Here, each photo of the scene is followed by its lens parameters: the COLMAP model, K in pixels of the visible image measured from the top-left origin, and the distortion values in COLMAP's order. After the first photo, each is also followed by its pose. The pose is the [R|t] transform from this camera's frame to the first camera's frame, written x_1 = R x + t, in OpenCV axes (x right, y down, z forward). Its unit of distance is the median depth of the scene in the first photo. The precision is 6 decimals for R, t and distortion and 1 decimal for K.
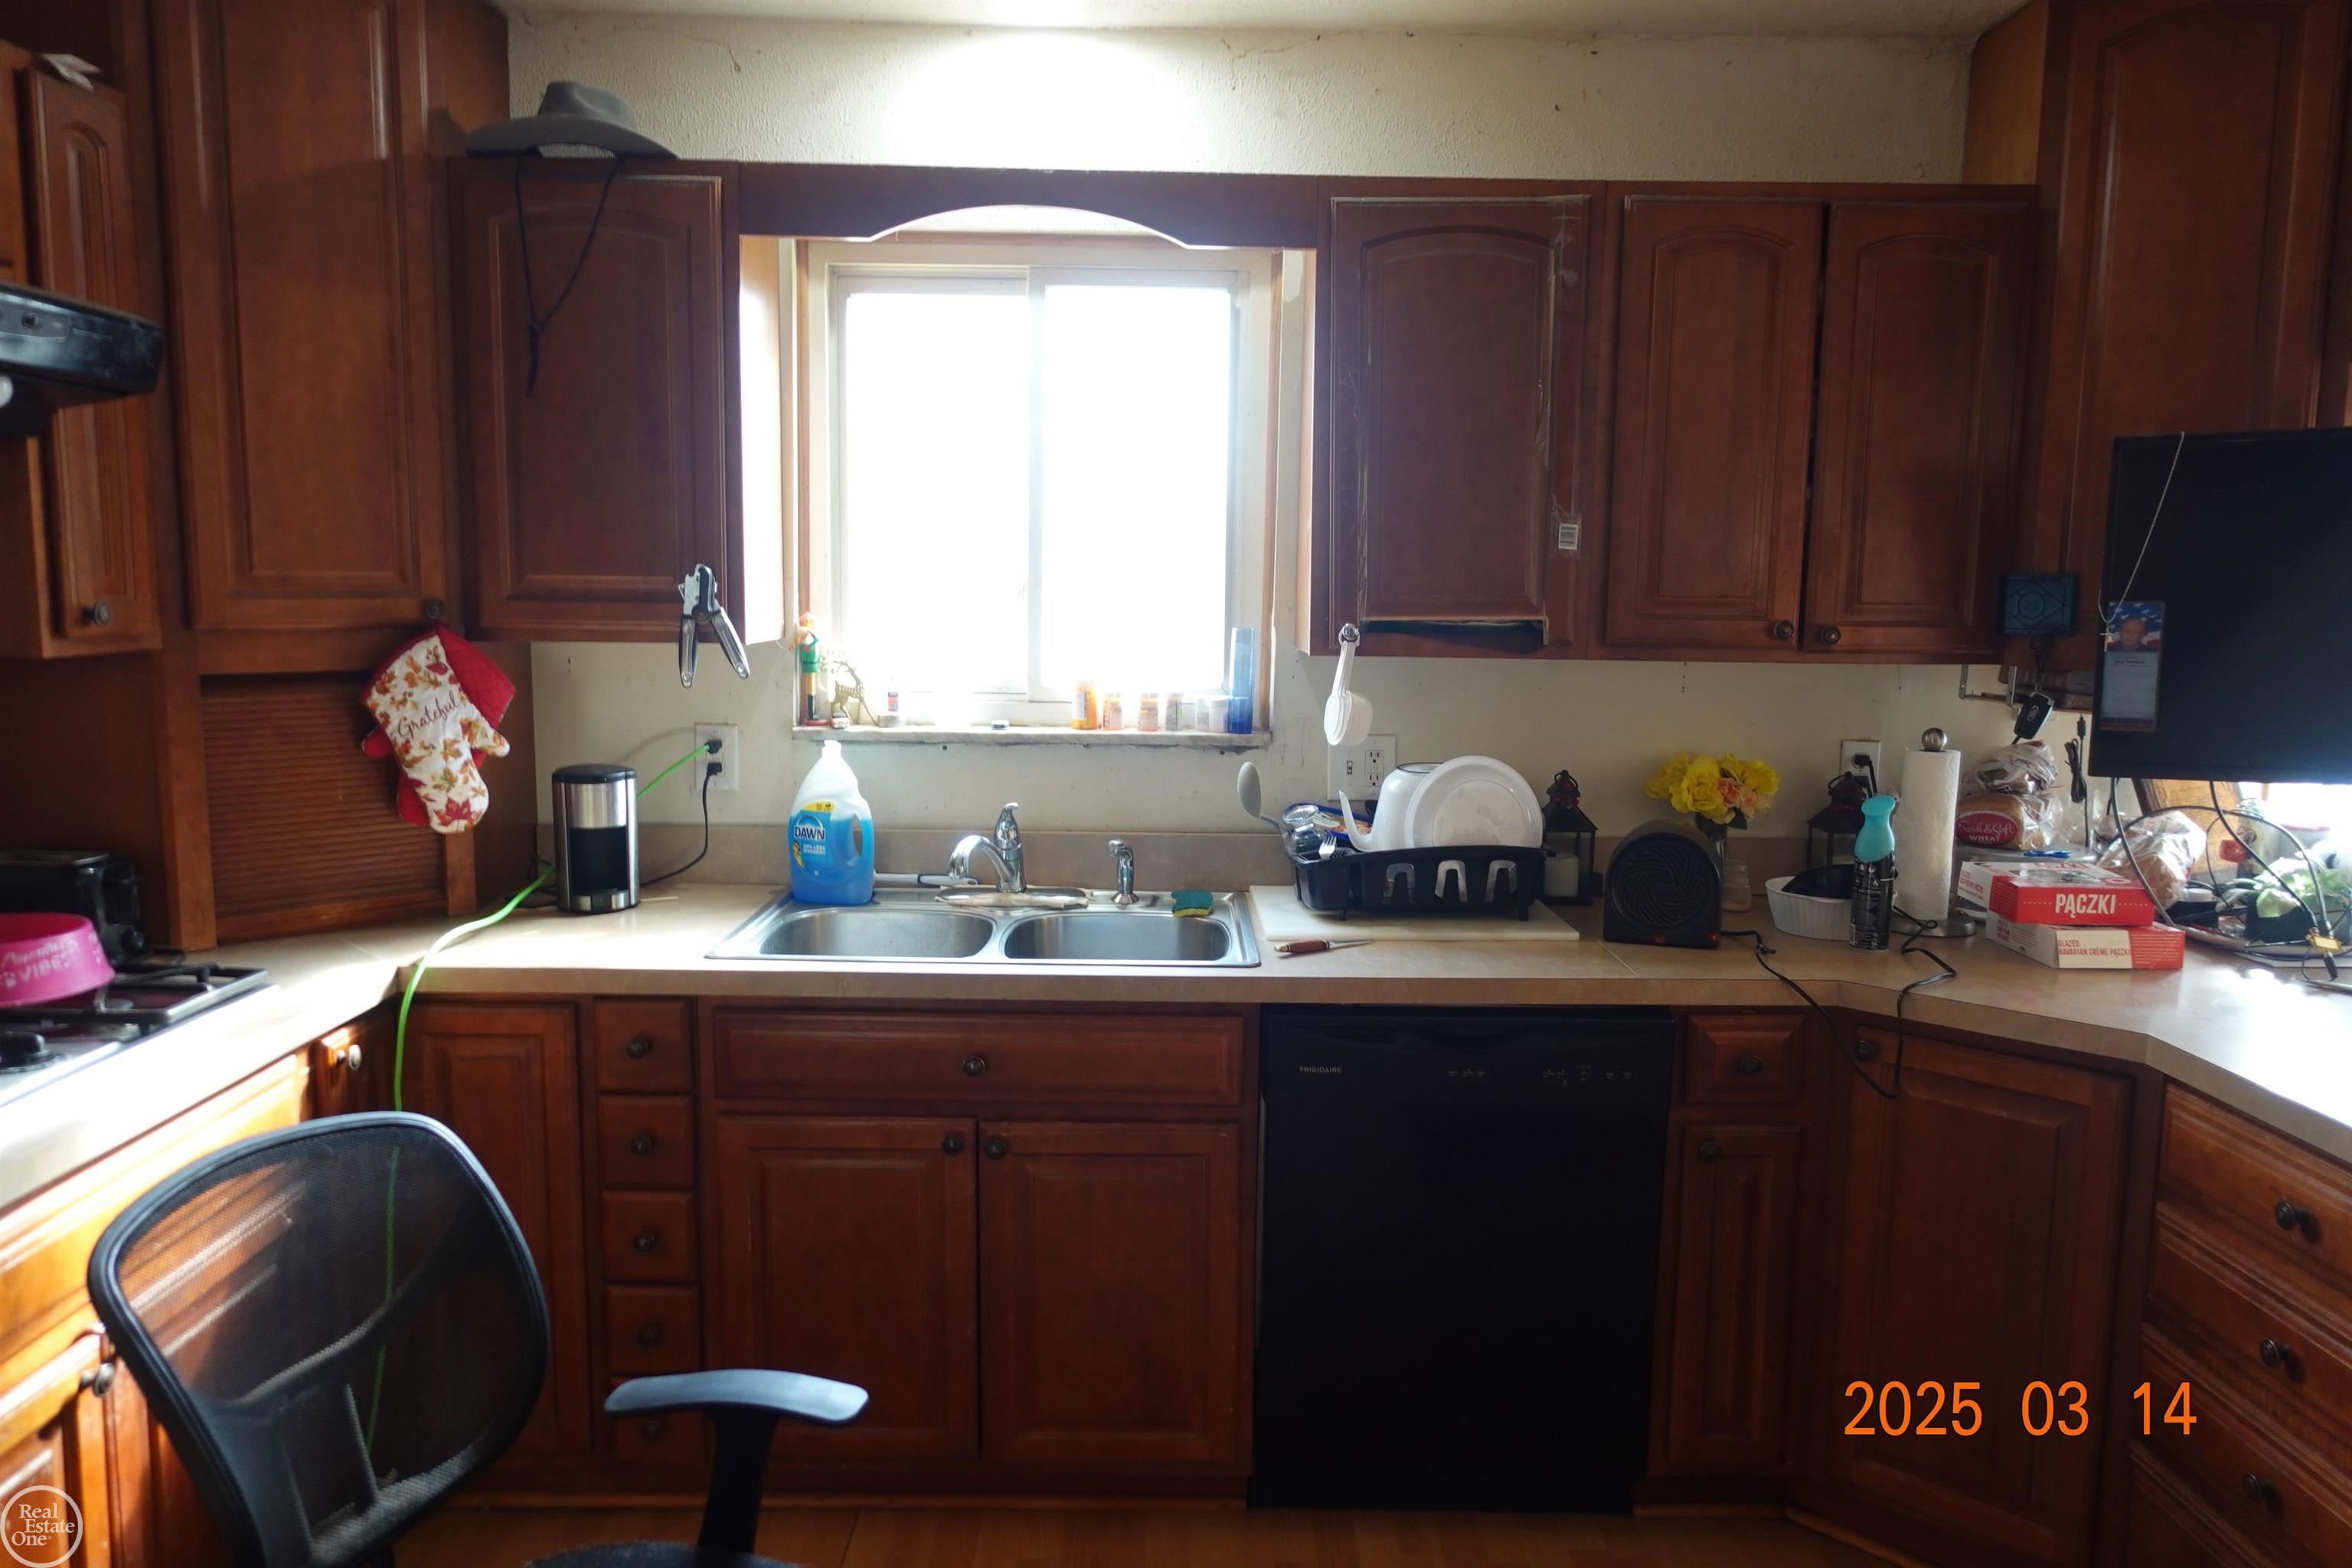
lens RADIAL K [[1626.8, 0, 1176.0], [0, 1626.8, 784.0], [0, 0, 1]] dist [0.007685, 0.001118]
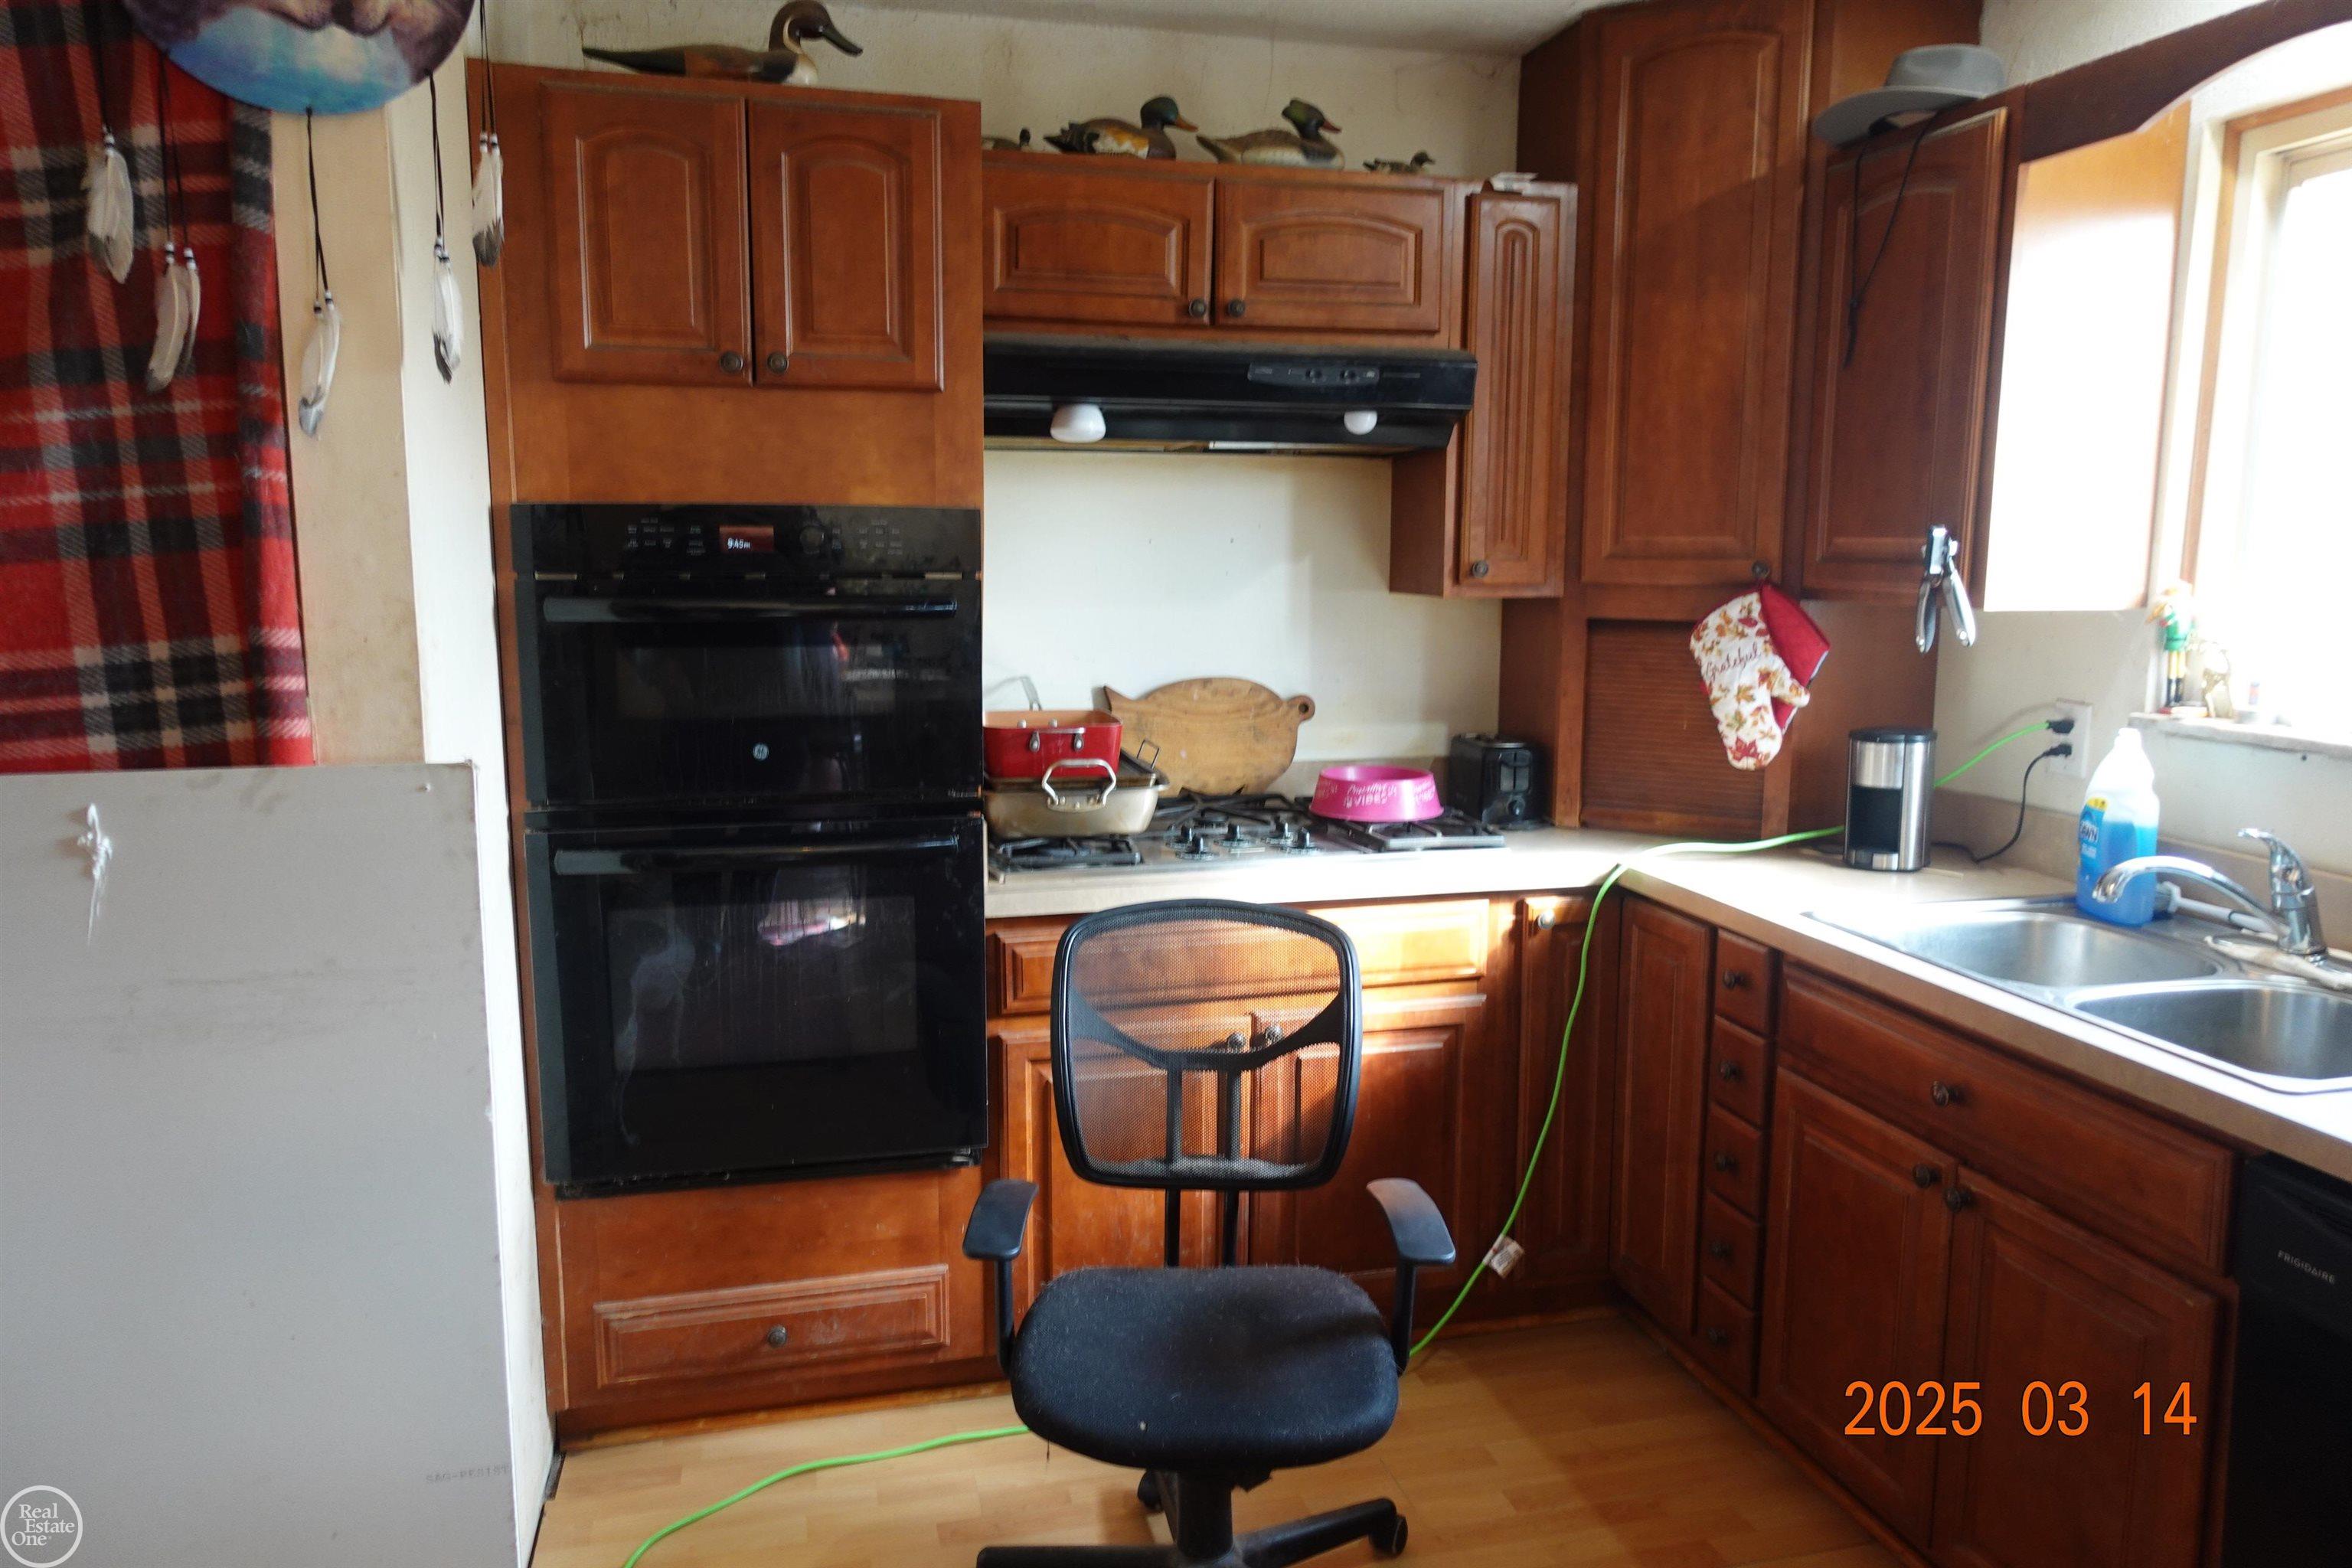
lens RADIAL K [[1627.0, 0, 1176.0], [0, 1627.0, 784.0], [0, 0, 1]] dist [-0.005831, 0.001085]
pose [[0.234328, 0.132883, -0.963033, 0.556166], [-0.121544, 0.986846, 0.106594, -0.031870], [0.964530, 0.092073, 0.247397, 0.346530]]
